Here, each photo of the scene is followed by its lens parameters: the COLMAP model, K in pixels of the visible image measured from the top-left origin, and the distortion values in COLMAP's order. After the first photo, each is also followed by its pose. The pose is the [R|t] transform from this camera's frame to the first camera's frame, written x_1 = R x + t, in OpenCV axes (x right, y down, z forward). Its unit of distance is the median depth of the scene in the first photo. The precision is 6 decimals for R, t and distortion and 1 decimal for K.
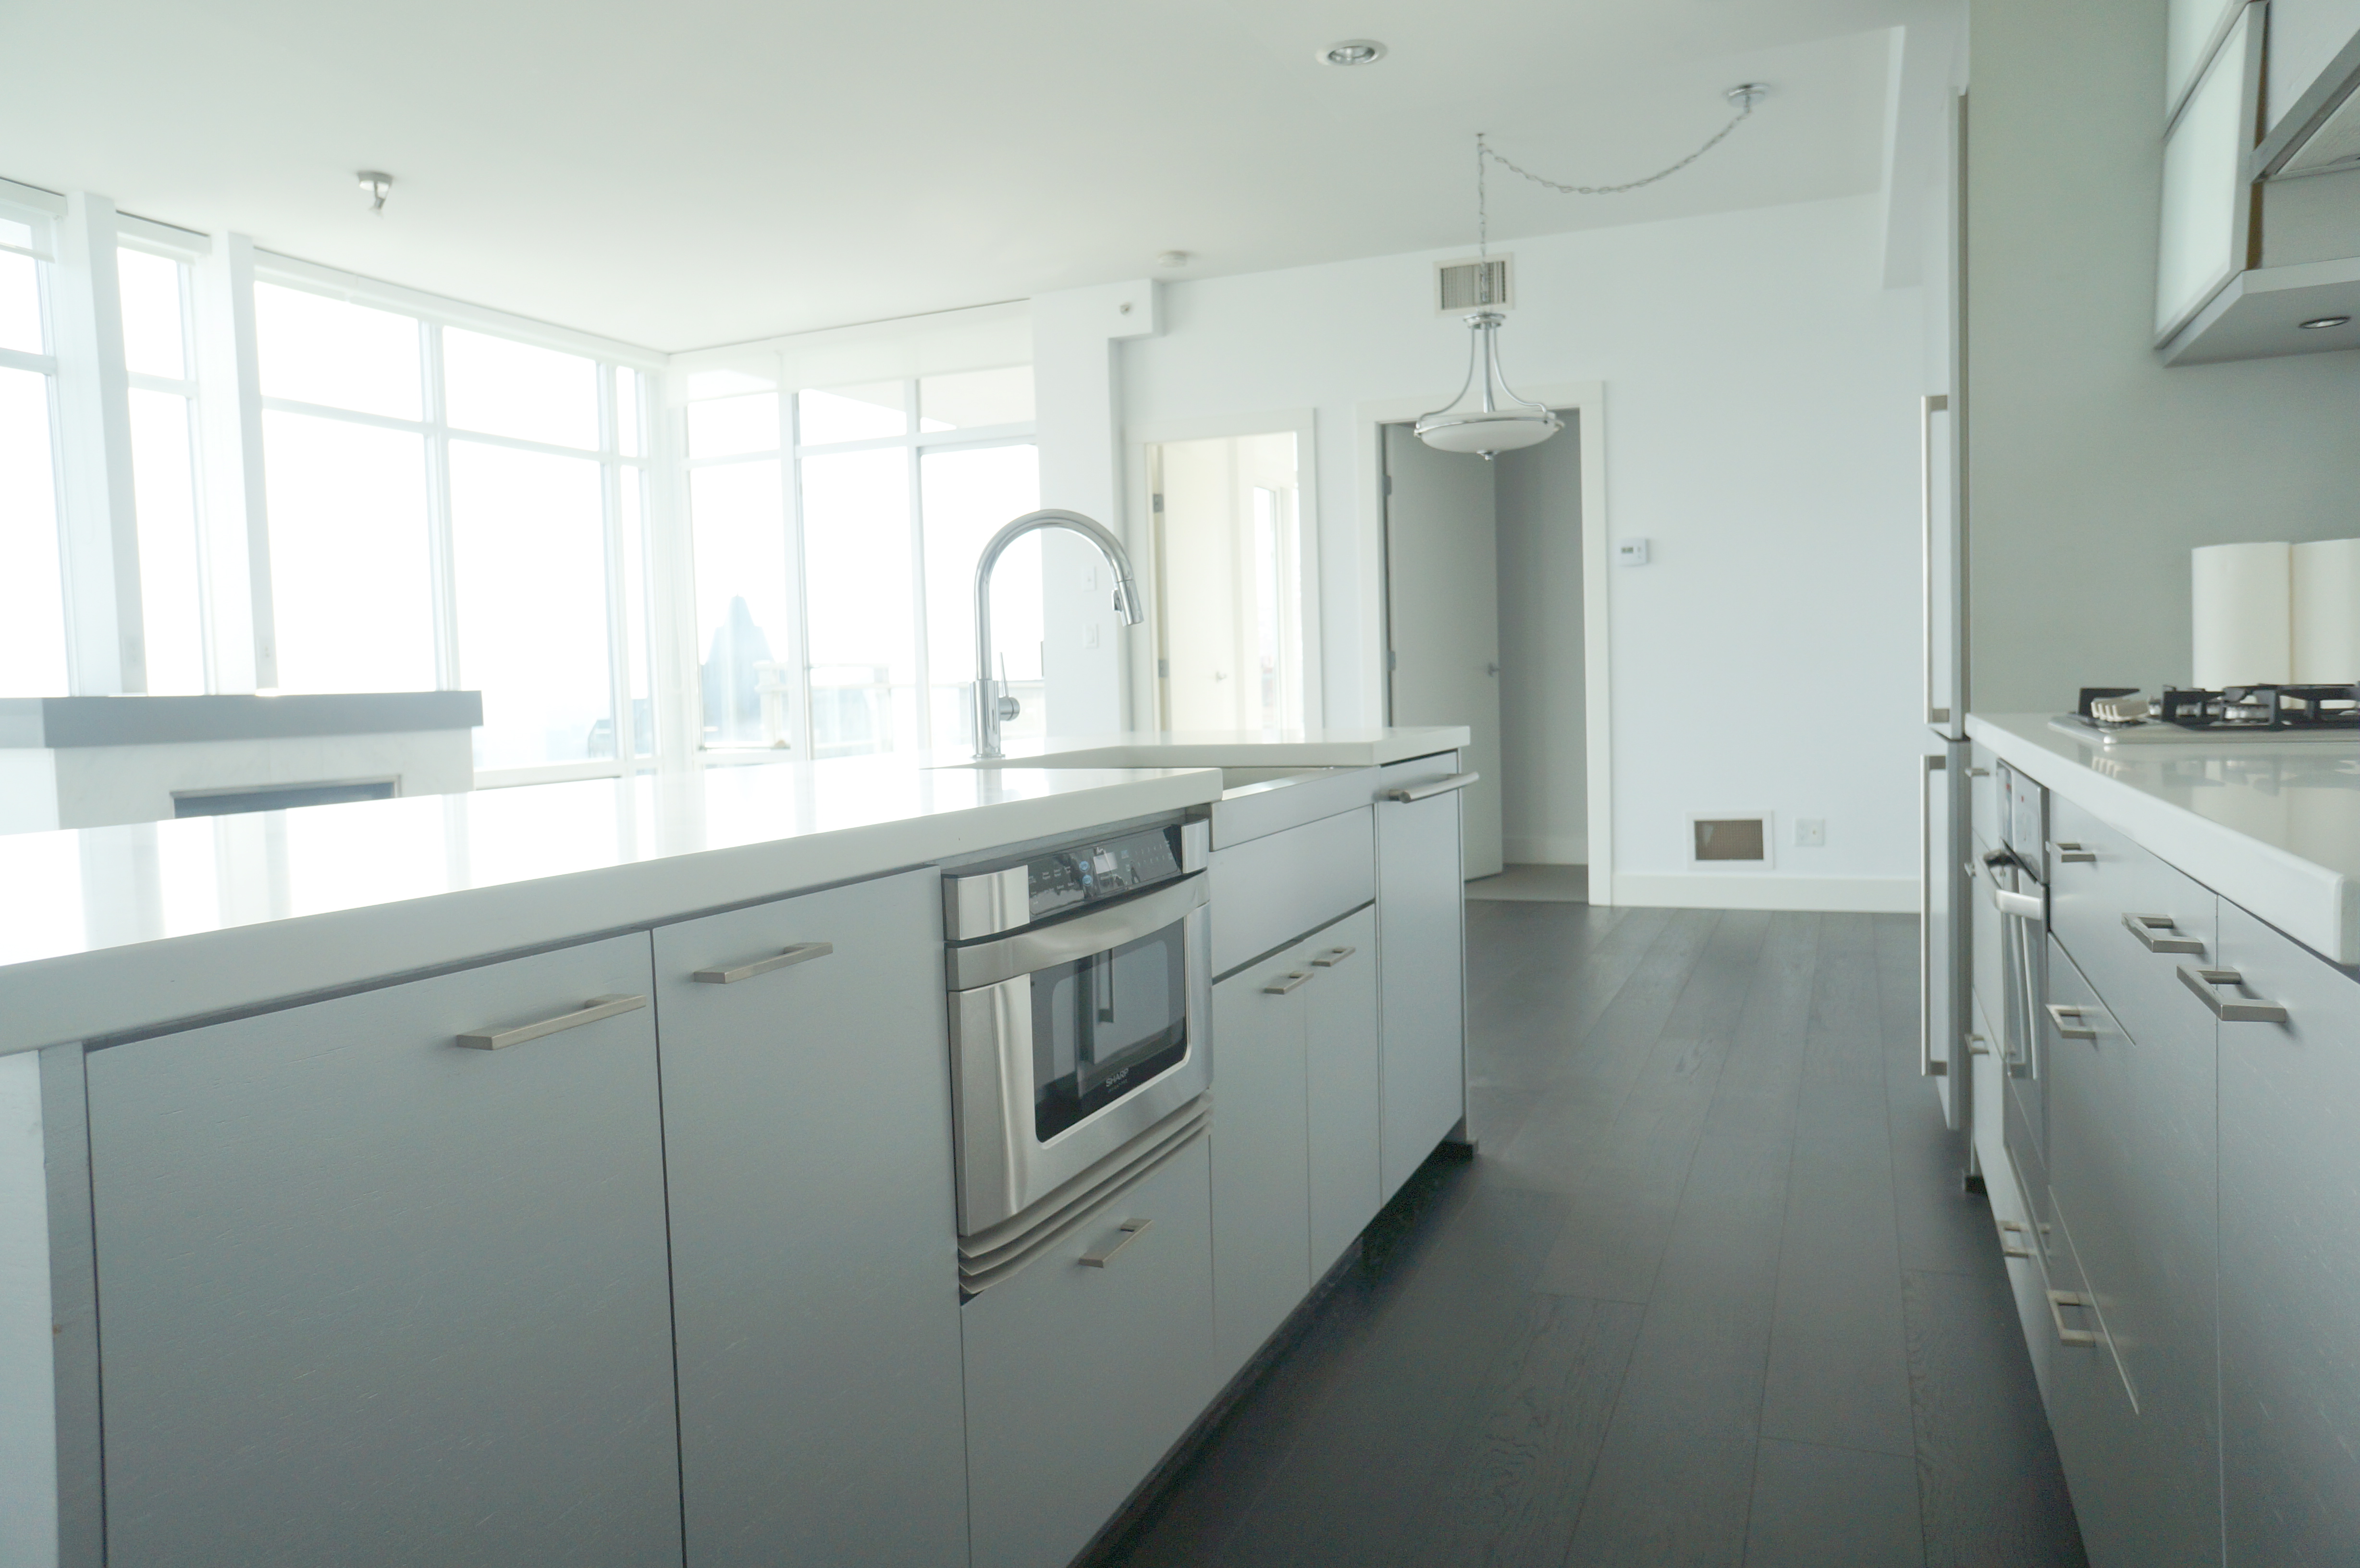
lens RADIAL K [[1592.7, 0, 1201.4], [0, 1592.7, 763.8], [0, 0, 1]] dist [-0.071409, 0.100812]
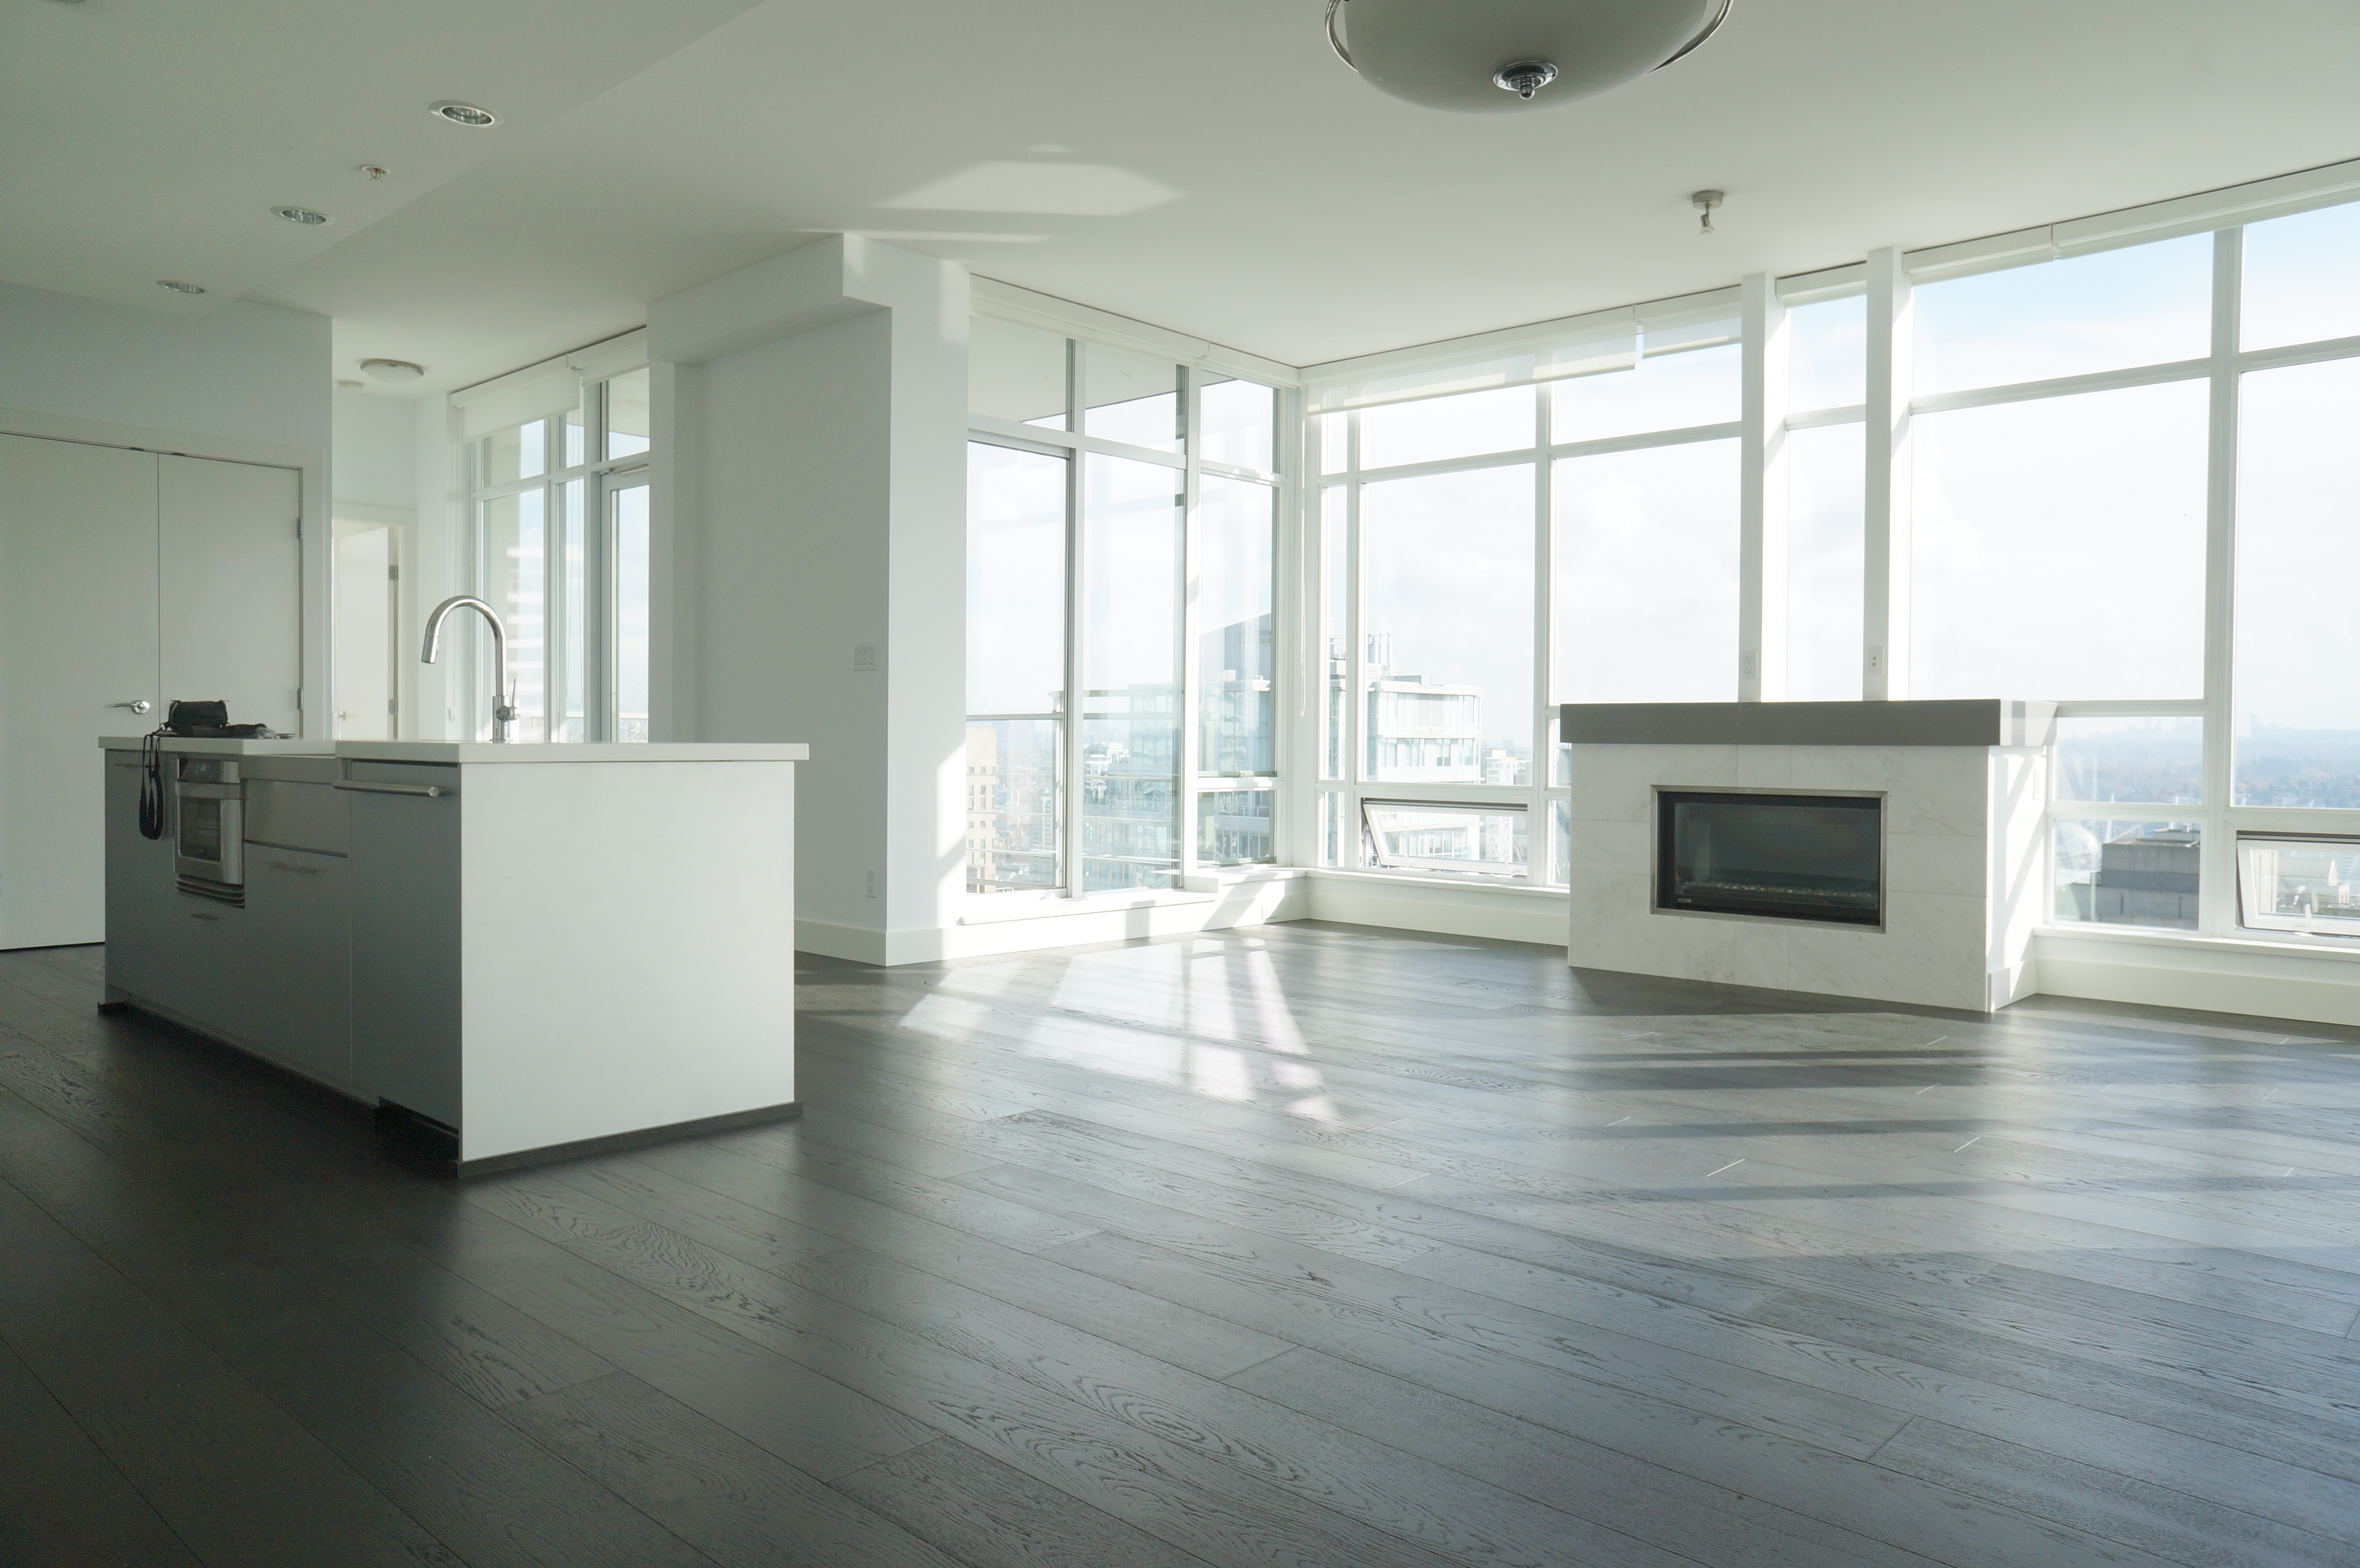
lens RADIAL K [[1577.9, 0, 1211.2], [0, 1577.9, 771.2], [0, 0, 1]] dist [-0.072612, 0.096462]
pose [[-0.346025, 0.054864, -0.936620, 0.507129], [-0.036273, 0.996760, 0.071787, -0.055760], [0.937524, 0.058814, -0.342914, 0.950622]]
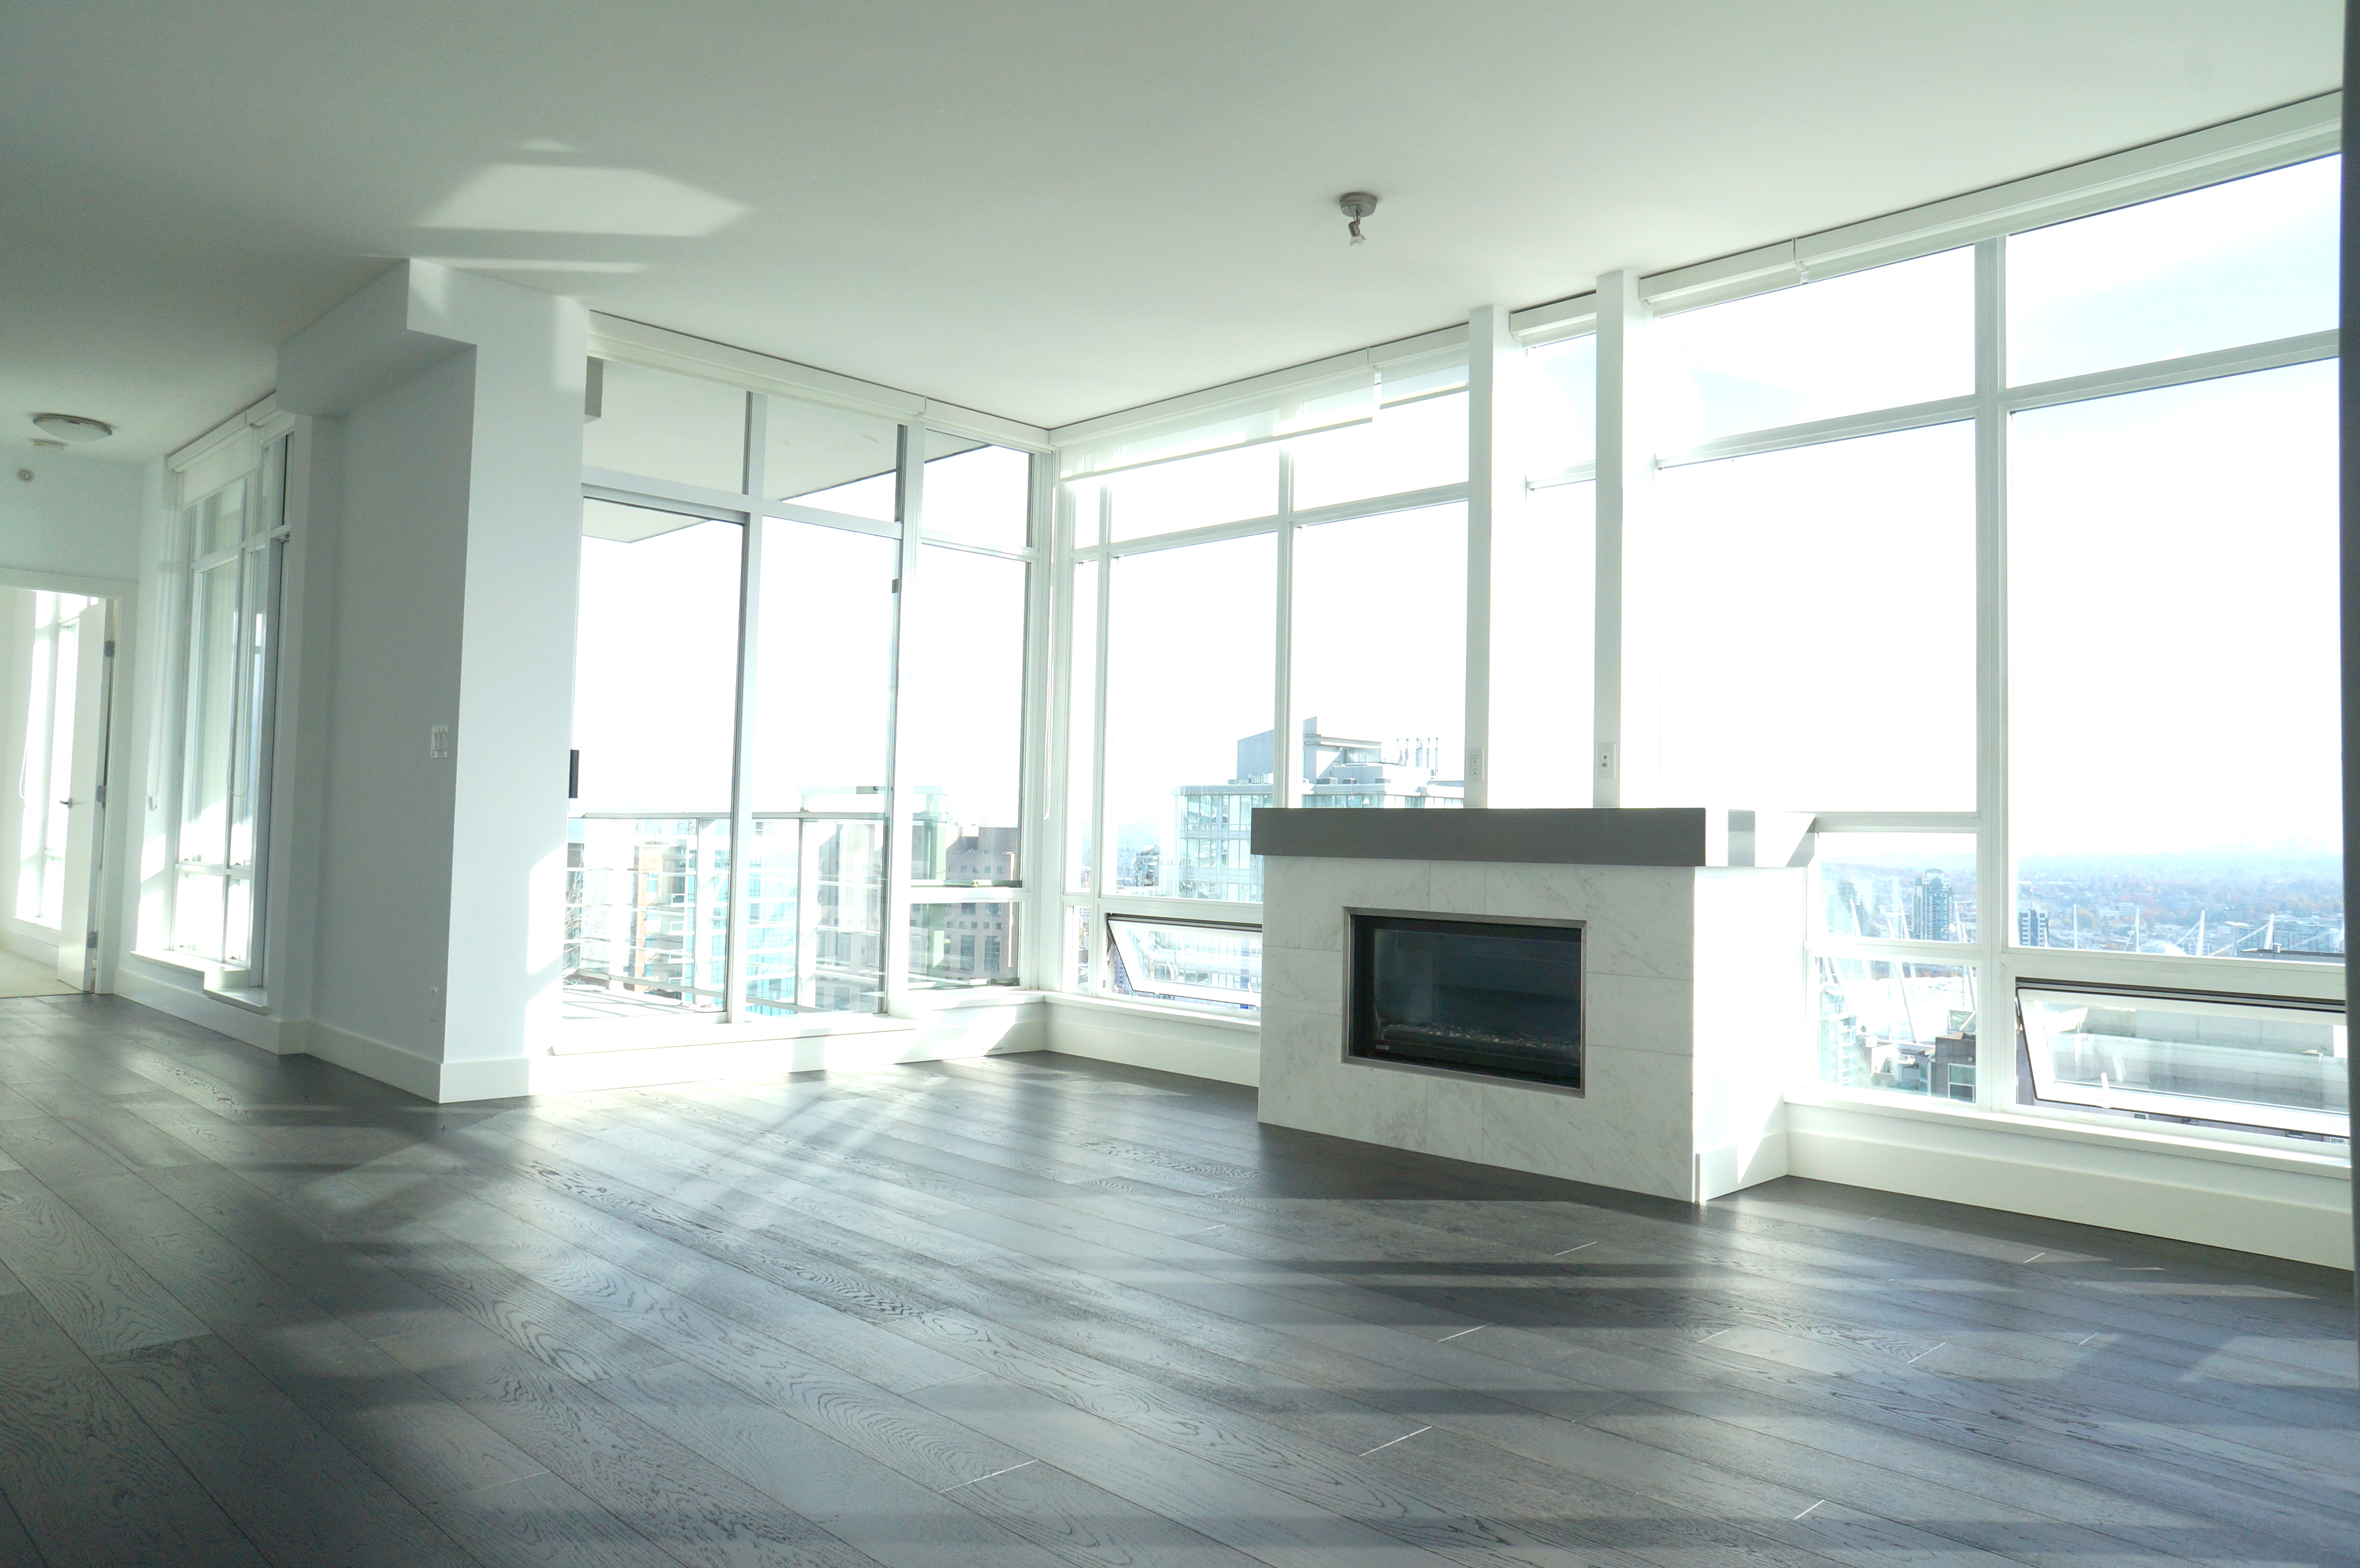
lens RADIAL K [[1592.7, 0, 1201.4], [0, 1592.7, 763.8], [0, 0, 1]] dist [-0.071409, 0.100812]
pose [[-0.385662, -0.015169, -0.922515, 0.272725], [-0.048965, 0.998792, 0.004047, -0.061115], [0.921340, 0.046731, -0.385939, 1.131077]]
